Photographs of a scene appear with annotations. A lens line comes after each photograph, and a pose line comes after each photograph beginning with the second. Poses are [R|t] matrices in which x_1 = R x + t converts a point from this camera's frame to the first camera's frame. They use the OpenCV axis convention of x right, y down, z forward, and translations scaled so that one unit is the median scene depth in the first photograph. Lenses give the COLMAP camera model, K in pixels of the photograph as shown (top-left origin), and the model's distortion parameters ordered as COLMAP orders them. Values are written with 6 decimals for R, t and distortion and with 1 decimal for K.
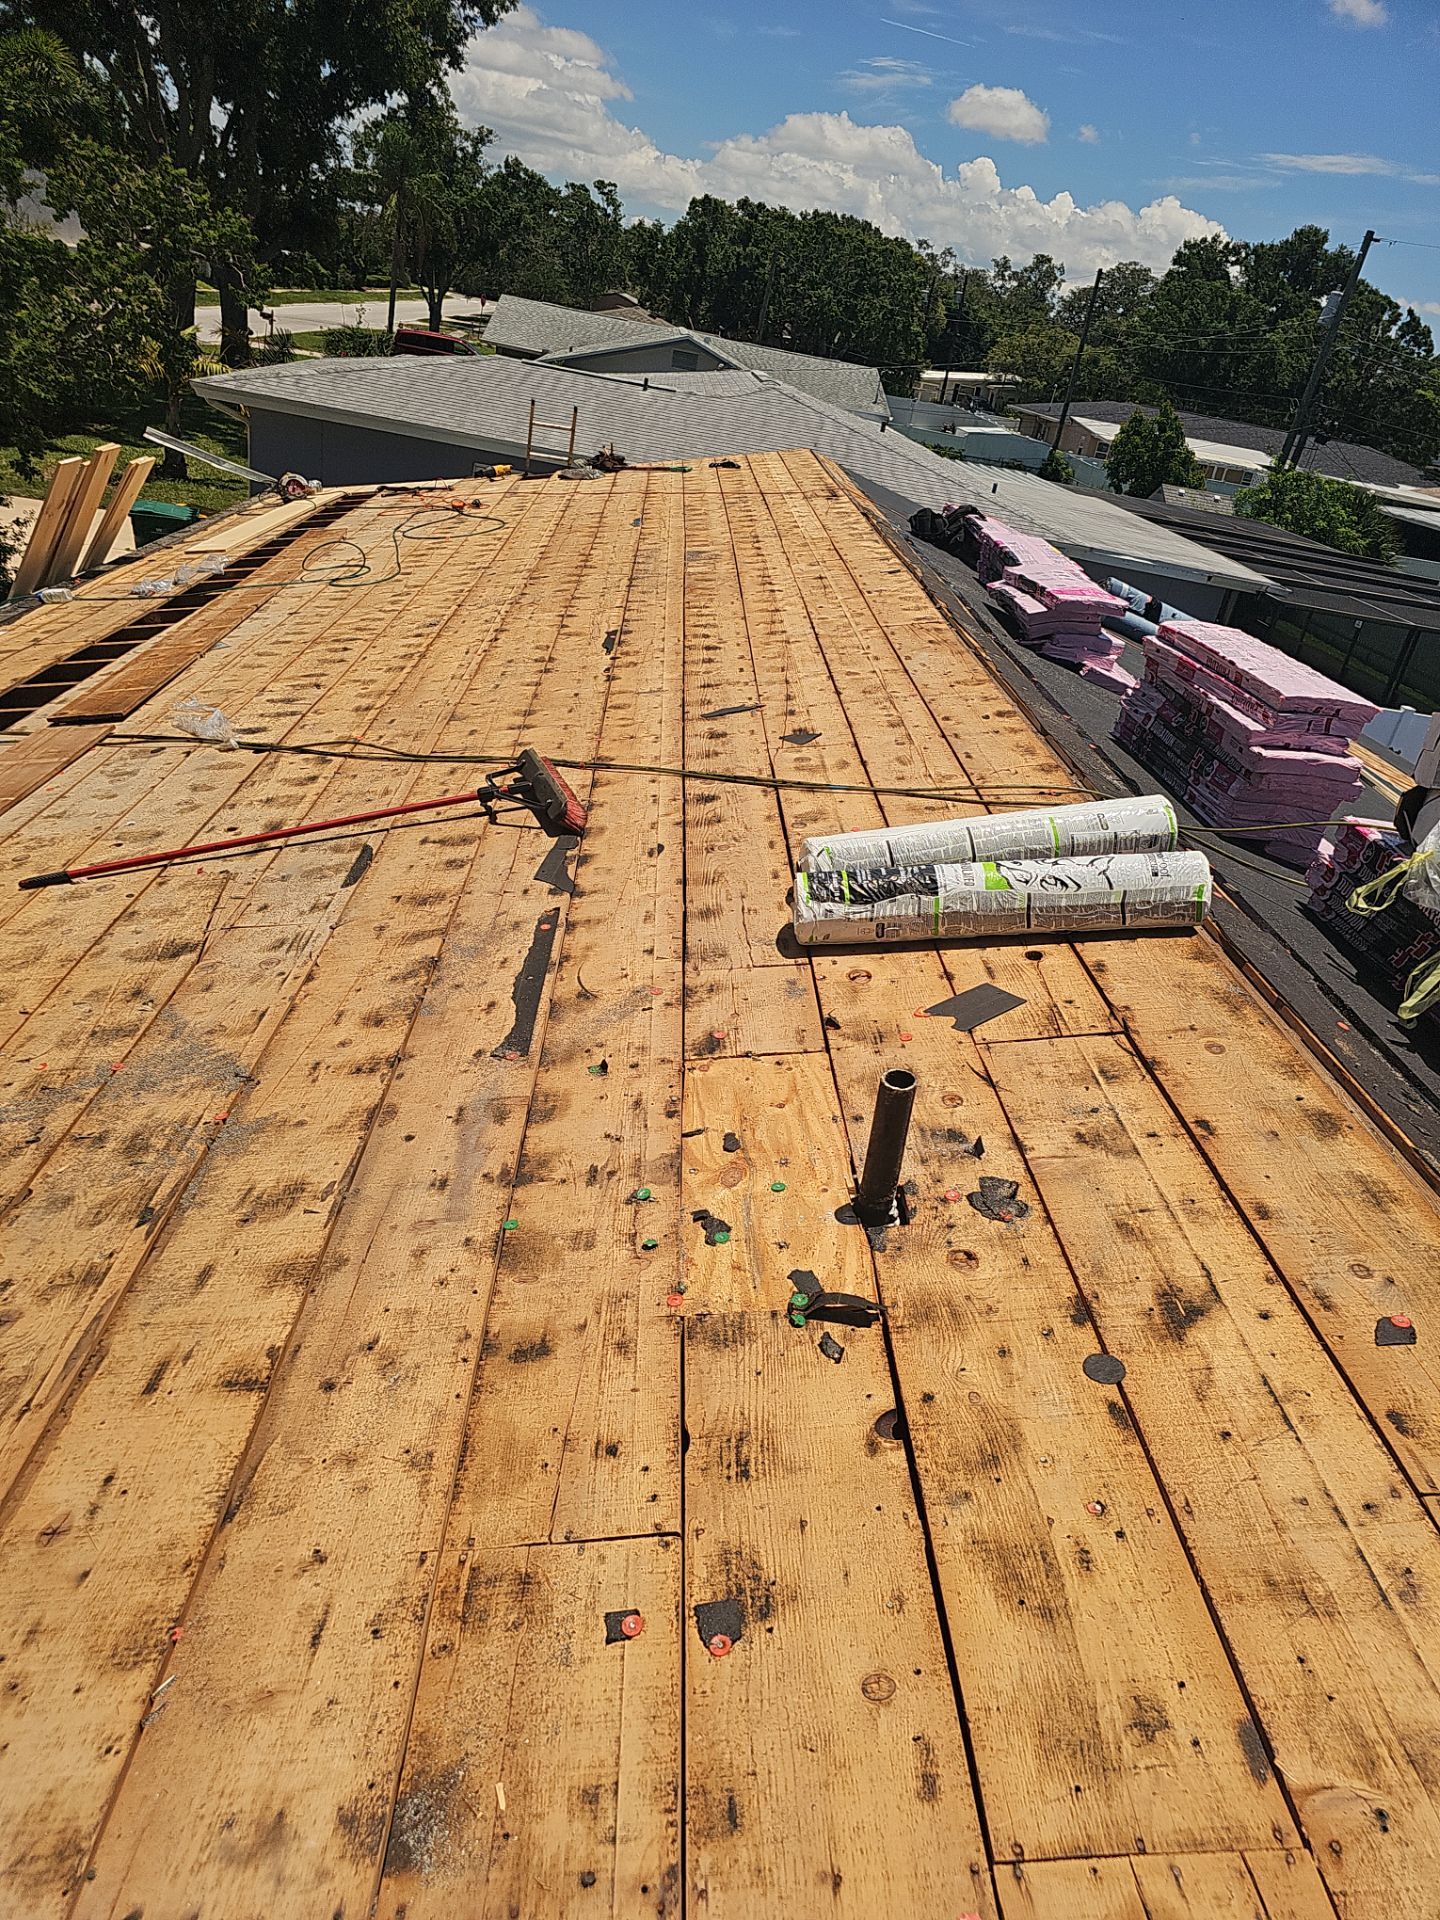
lens RADIAL K [[1310.6, 0, 720.0], [0, 1310.6, 960.0], [0, 0, 1]] dist [0.028387, -0.002658]
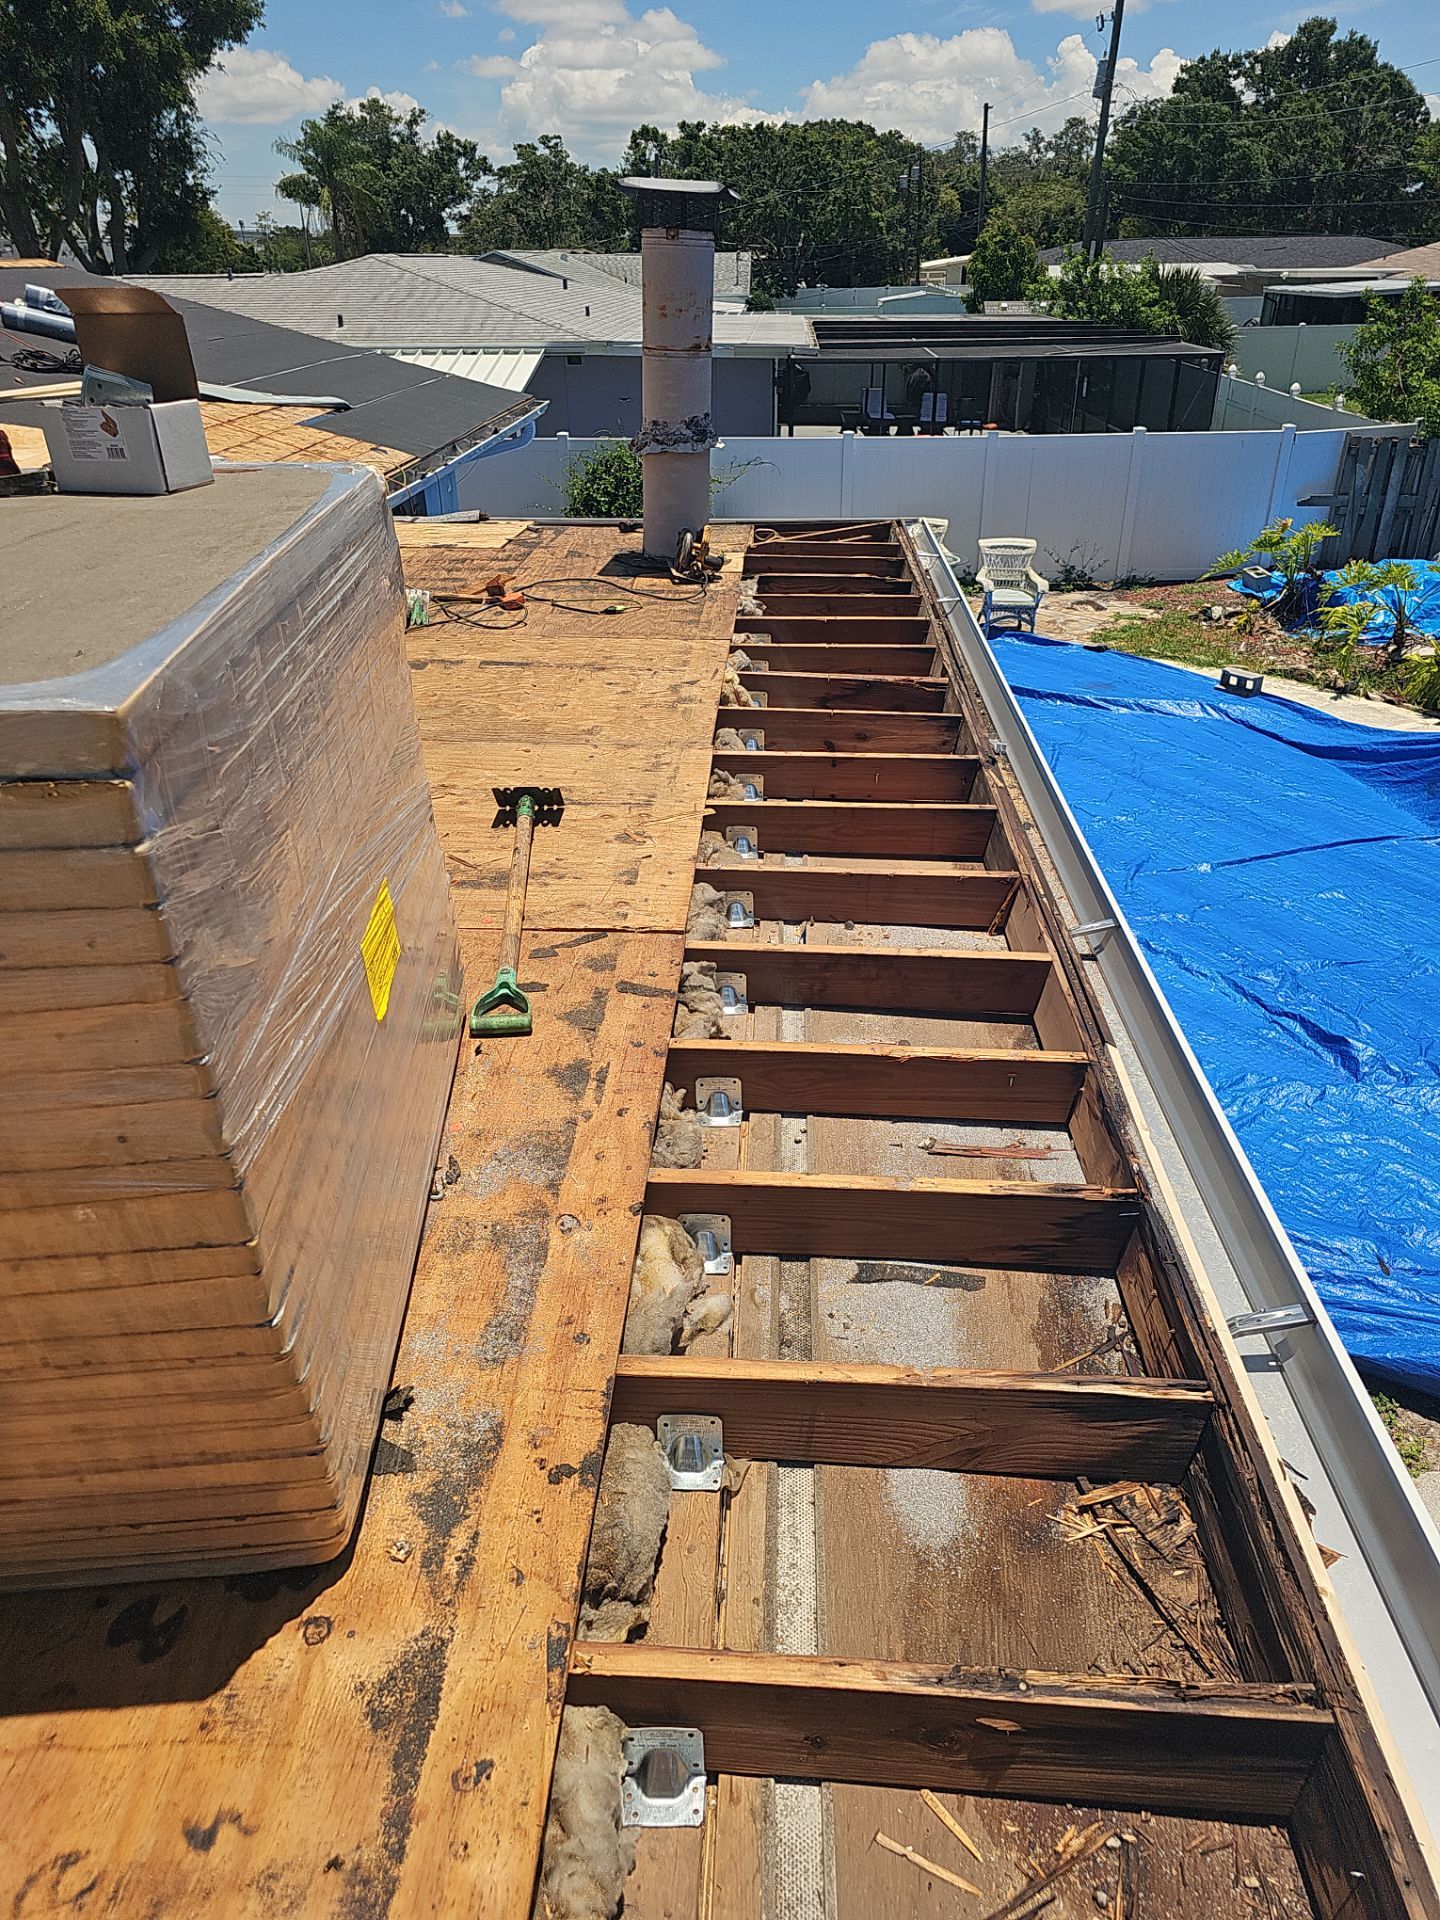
lens RADIAL K [[1292.8, 0, 720.0], [0, 1292.8, 960.0], [0, 0, 1]] dist [0.037652, -0.029141]
pose [[0.978058, -0.114935, -0.173762, 0.221699], [0.119249, 0.992758, 0.014558, 0.068584], [0.170830, -0.034959, 0.984680, 0.011081]]
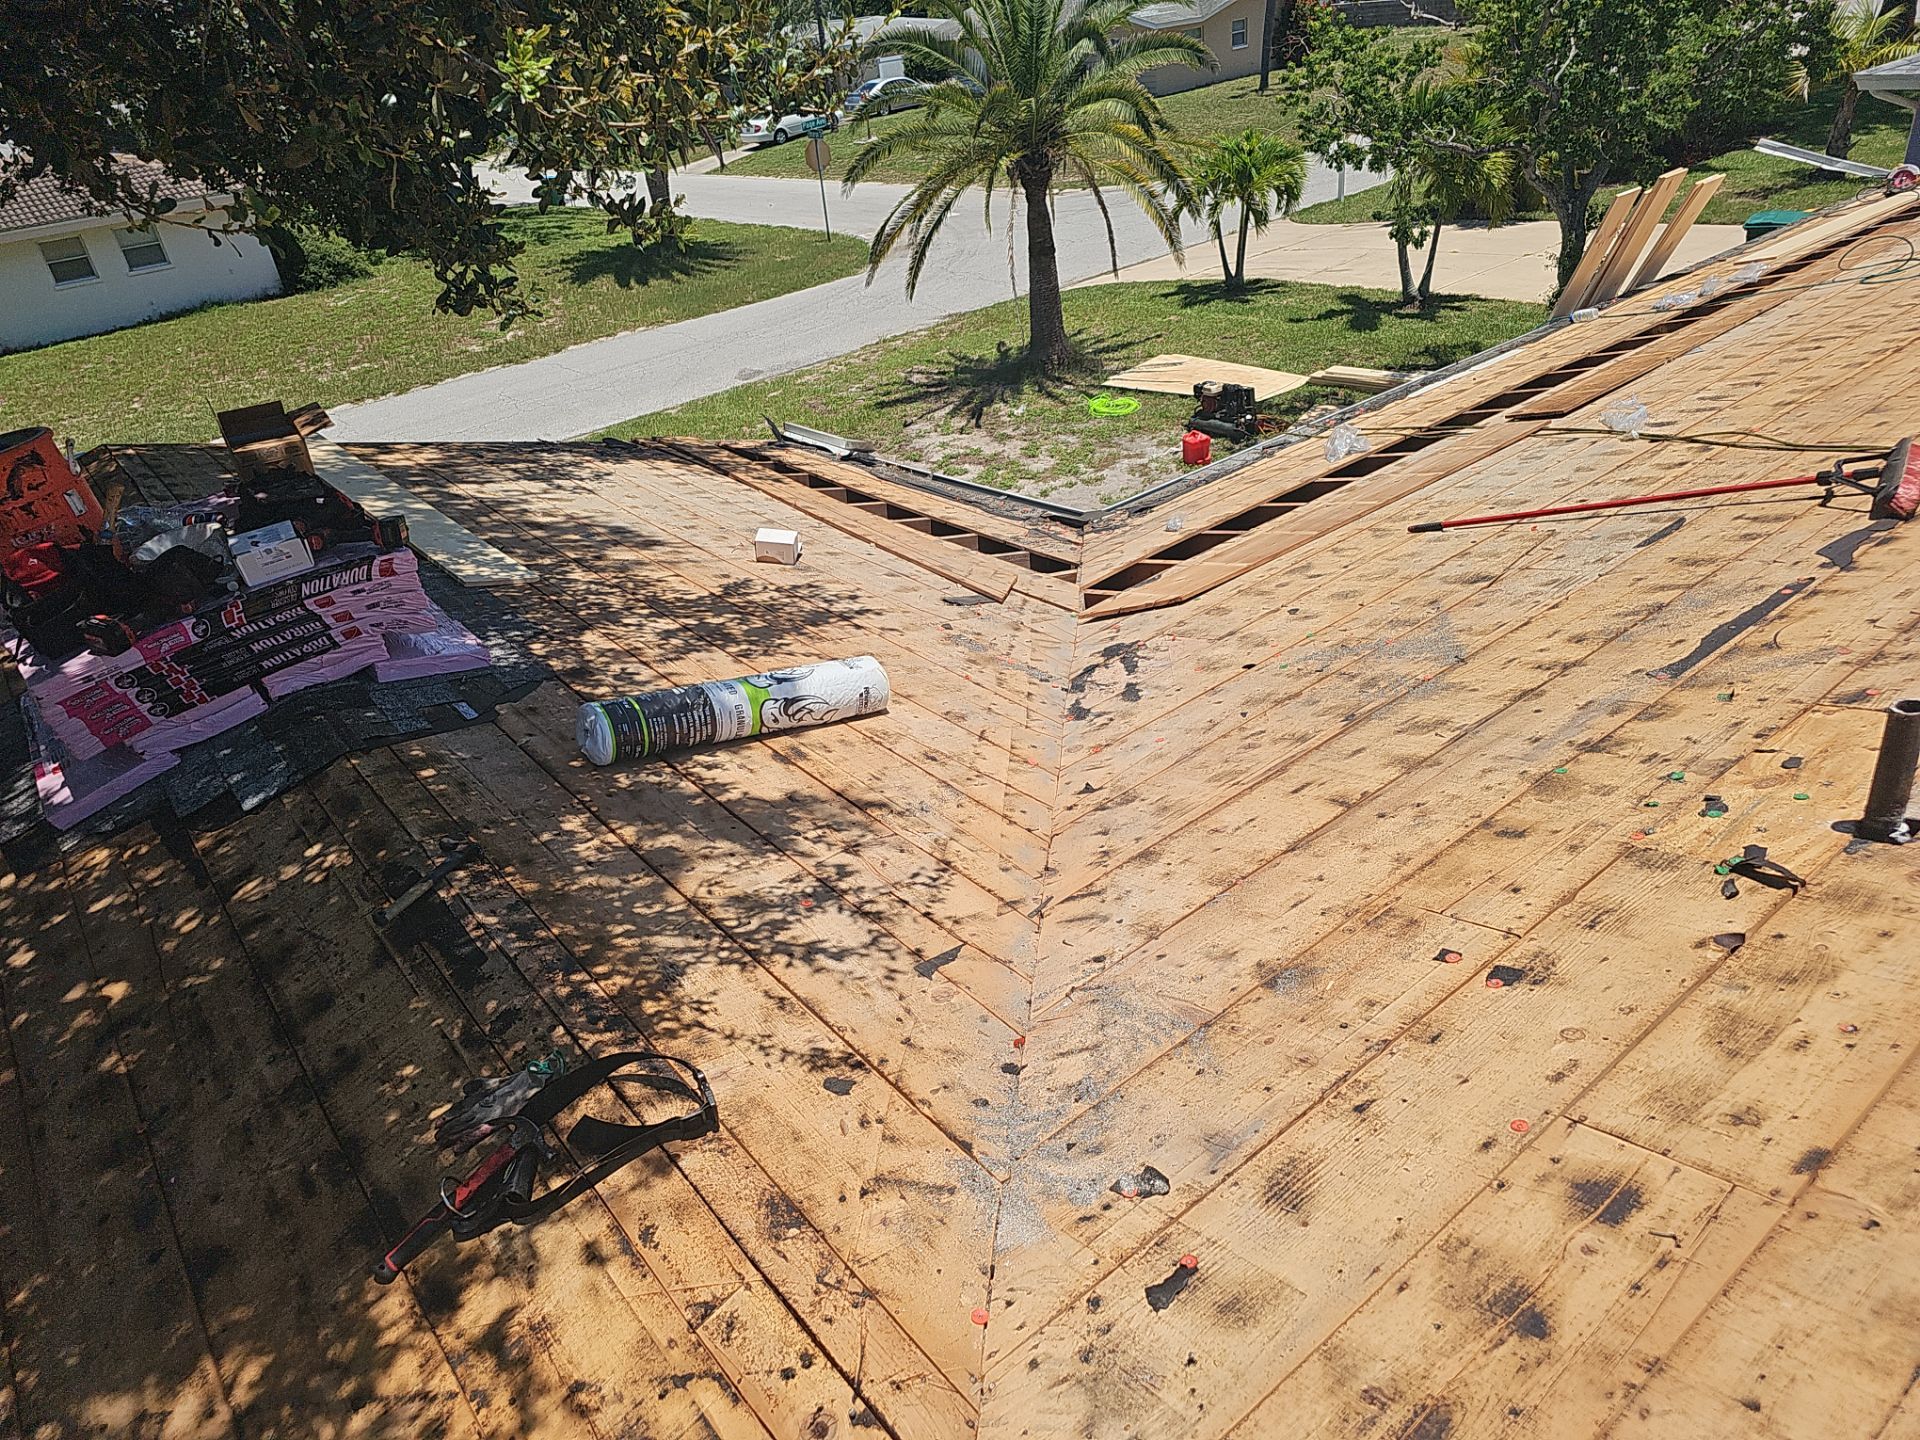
lens RADIAL K [[1249.0, 0, 945.4], [0, 1249.0, 749.5], [0, 0, 1]] dist [0.052219, -0.043951]
pose [[0.558645, 0.211087, -0.802096, 0.029011], [-0.164712, 0.976045, 0.142146, 0.005688], [0.812887, 0.052706, 0.580032, -0.014609]]
